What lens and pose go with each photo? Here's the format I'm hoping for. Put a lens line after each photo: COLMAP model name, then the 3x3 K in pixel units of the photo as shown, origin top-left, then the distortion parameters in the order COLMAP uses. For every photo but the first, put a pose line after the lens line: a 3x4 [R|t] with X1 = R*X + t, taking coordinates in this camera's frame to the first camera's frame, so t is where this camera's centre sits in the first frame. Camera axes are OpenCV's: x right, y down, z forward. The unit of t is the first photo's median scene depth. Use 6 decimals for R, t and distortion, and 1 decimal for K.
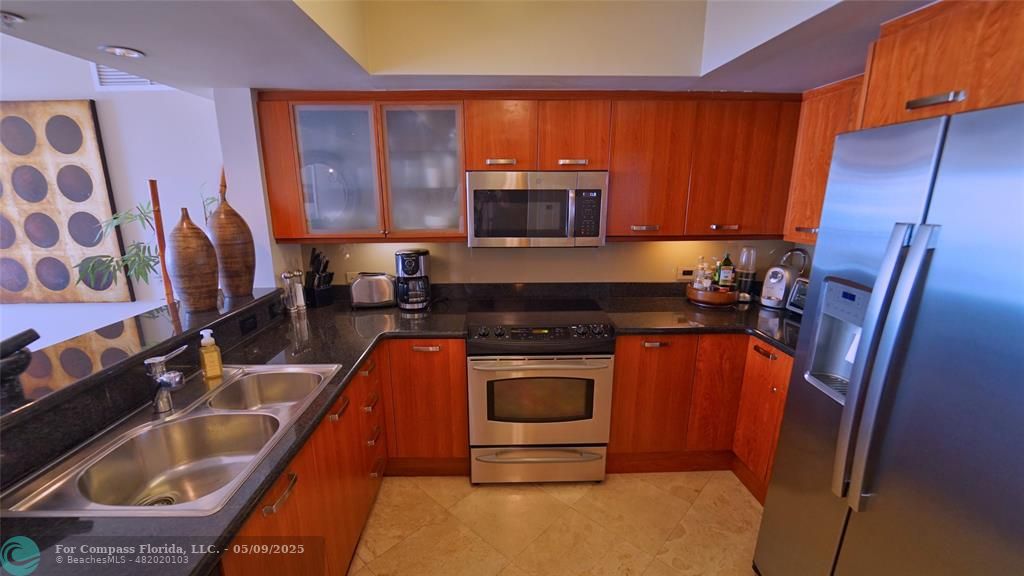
lens RADIAL K [[416.0, 0, 503.5], [0, 416.0, 294.6], [0, 0, 1]] dist [-0.021427, 0.000604]
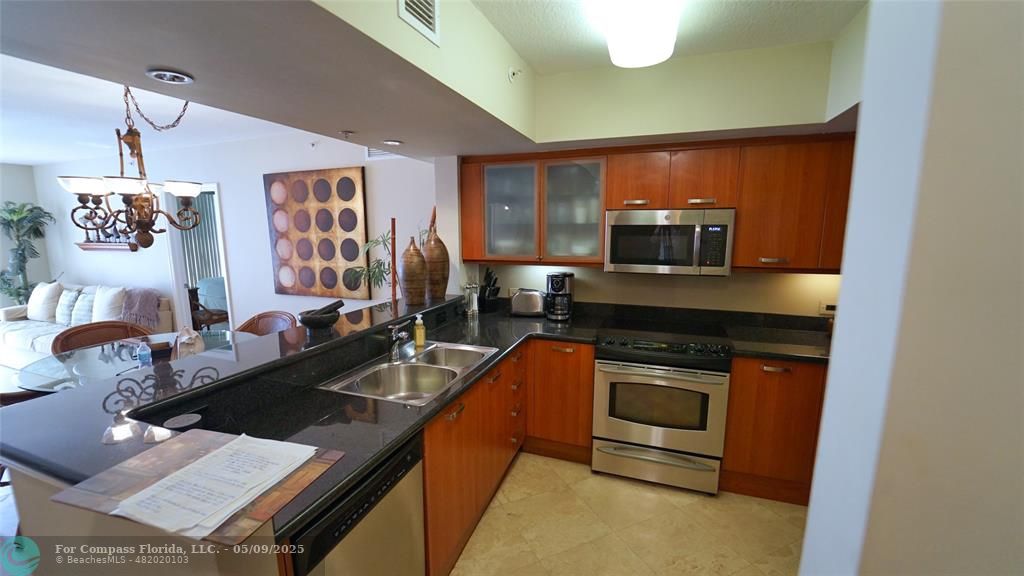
lens RADIAL K [[416.0, 0, 503.5], [0, 416.0, 294.6], [0, 0, 1]] dist [-0.021427, 0.000604]
pose [[0.924938, 0.060521, -0.375268, 0.103665], [-0.089931, 0.994057, -0.061340, 0.054999], [0.369326, 0.090484, 0.924884, -0.229083]]
